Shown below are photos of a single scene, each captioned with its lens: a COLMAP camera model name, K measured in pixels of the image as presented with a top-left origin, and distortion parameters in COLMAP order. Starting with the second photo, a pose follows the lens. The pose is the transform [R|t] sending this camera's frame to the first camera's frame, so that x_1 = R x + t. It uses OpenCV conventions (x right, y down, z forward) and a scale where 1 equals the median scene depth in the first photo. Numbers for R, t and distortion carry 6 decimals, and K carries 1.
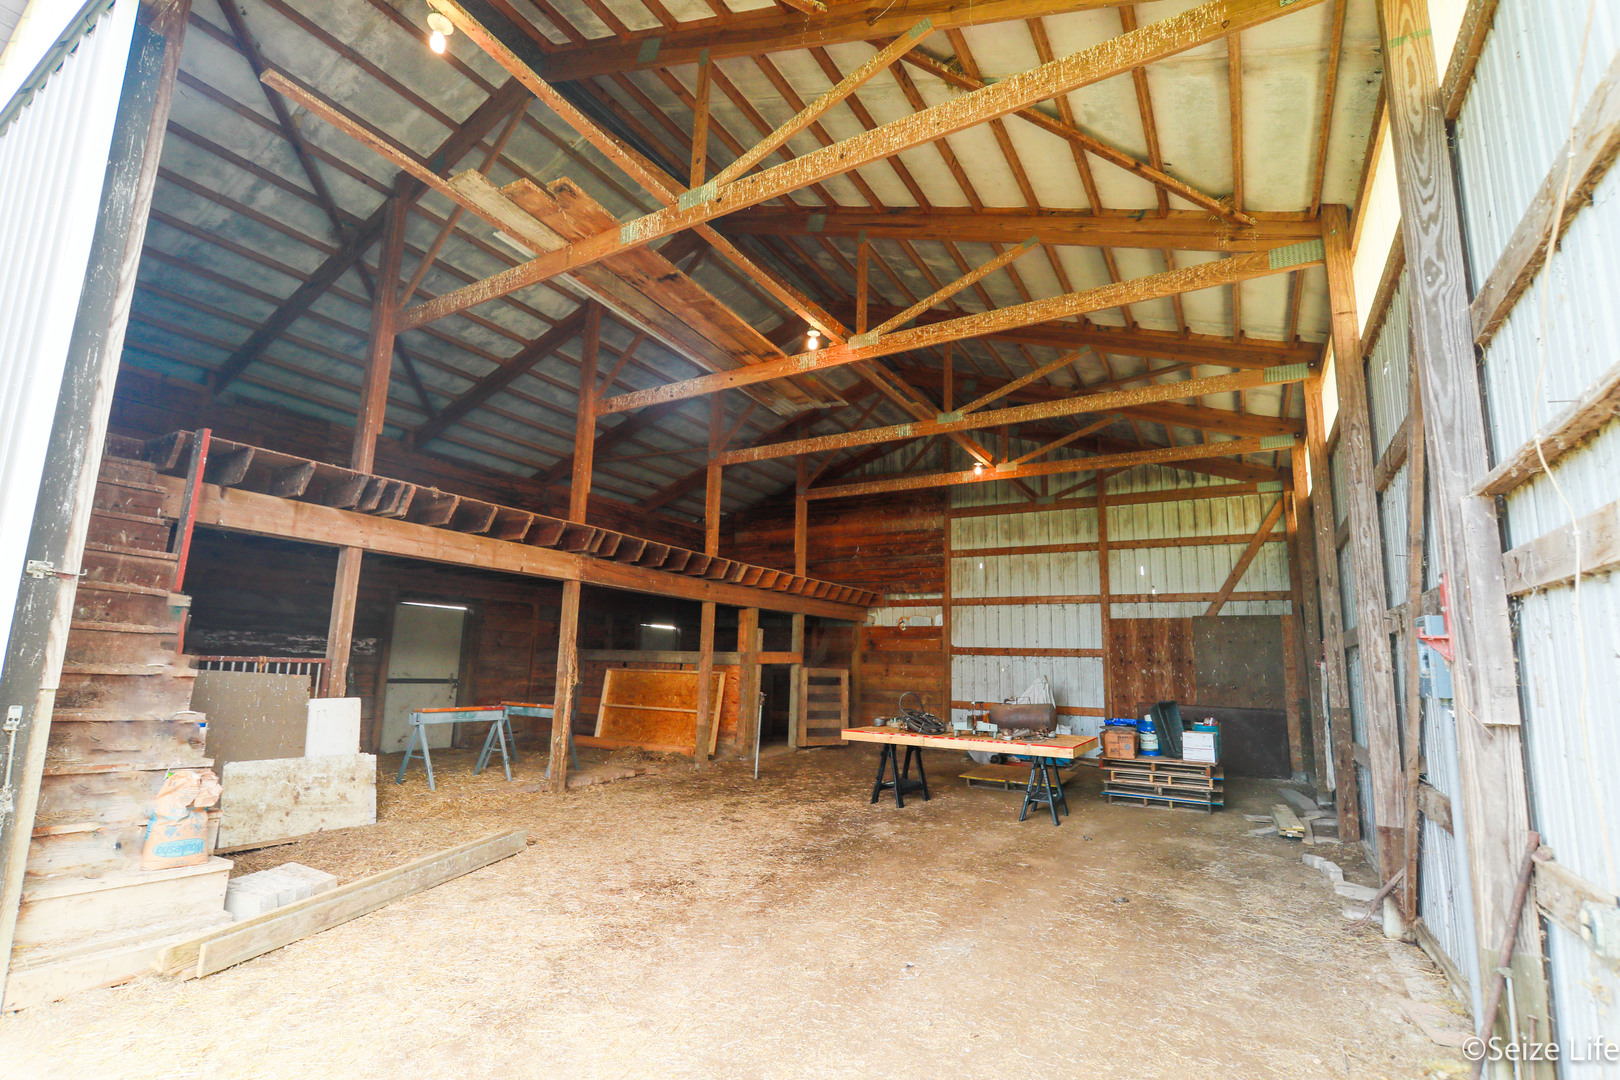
lens RADIAL K [[741.6, 0, 804.3], [0, 741.6, 549.9], [0, 0, 1]] dist [-0.019443, 0.000838]
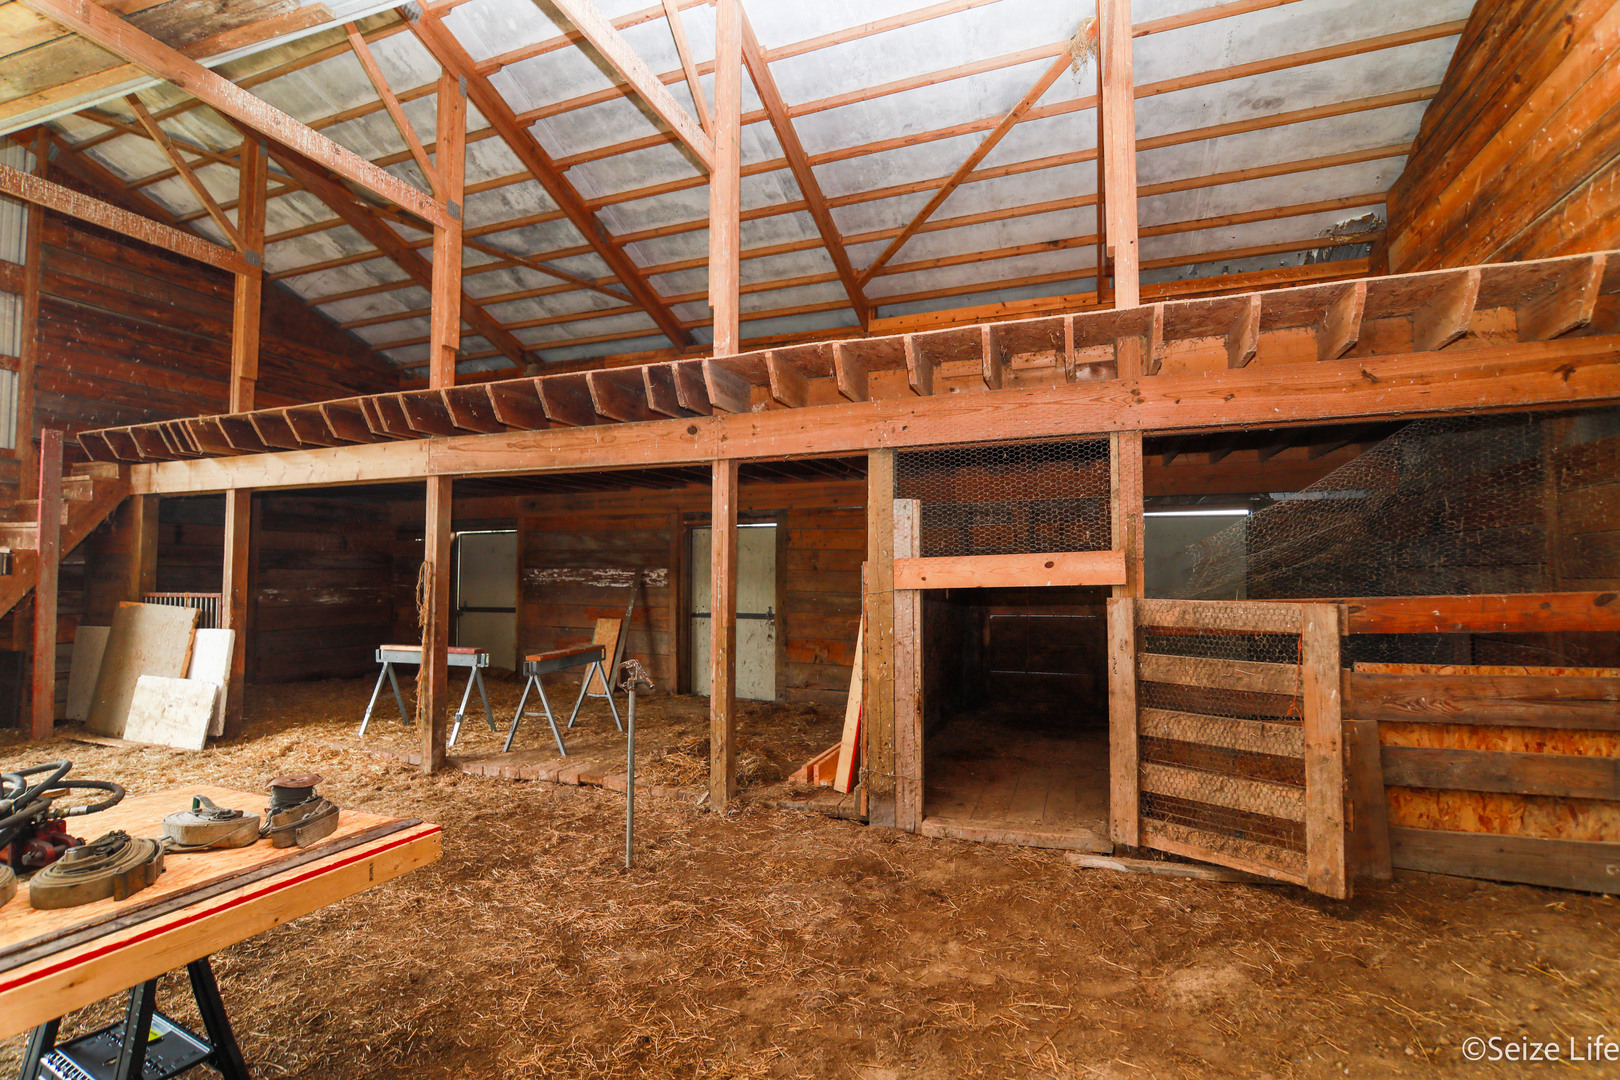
lens RADIAL K [[741.6, 0, 803.8], [0, 741.6, 546.1], [0, 0, 1]] dist [-0.019443, 0.000838]
pose [[0.172374, -0.070129, -0.982532, 0.311255], [0.158441, 0.986449, -0.042612, 0.139675], [0.972206, -0.148328, 0.181149, 0.881496]]
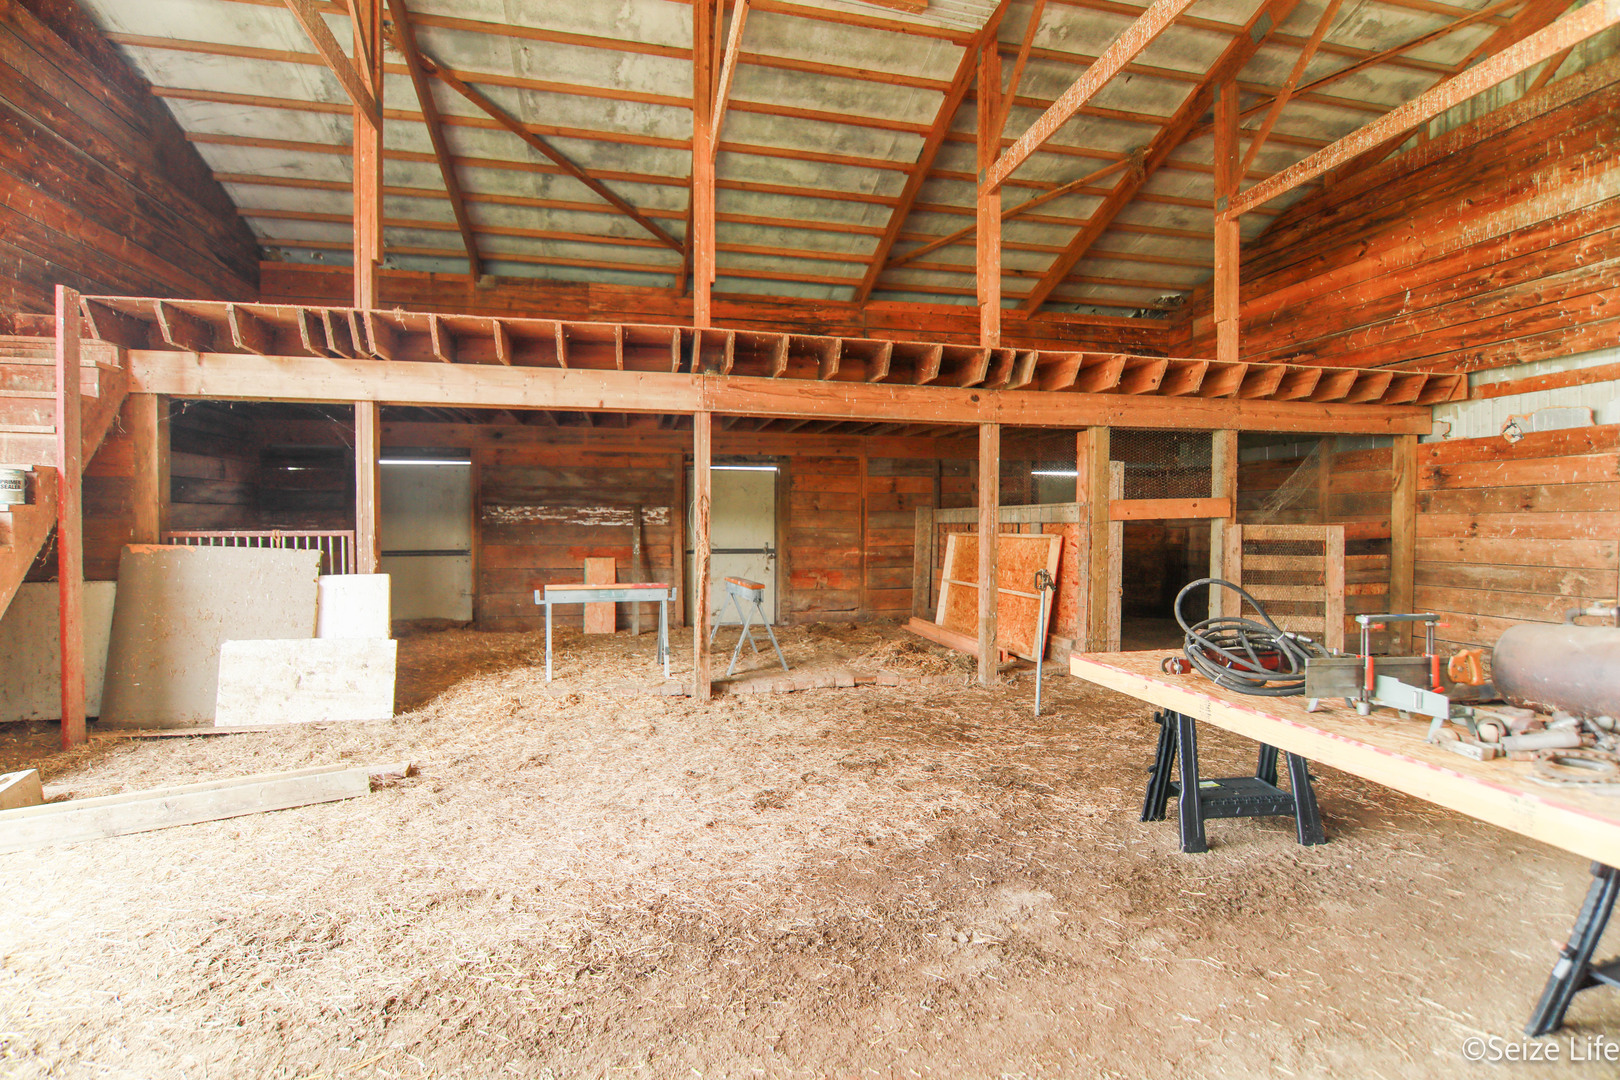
lens RADIAL K [[741.6, 0, 800.8], [0, 741.6, 547.1], [0, 0, 1]] dist [-0.019443, 0.000838]
pose [[0.686809, -0.006047, -0.726813, 0.195588], [0.133377, 0.984034, 0.117849, 0.071581], [0.714496, -0.177880, 0.676650, 0.415380]]
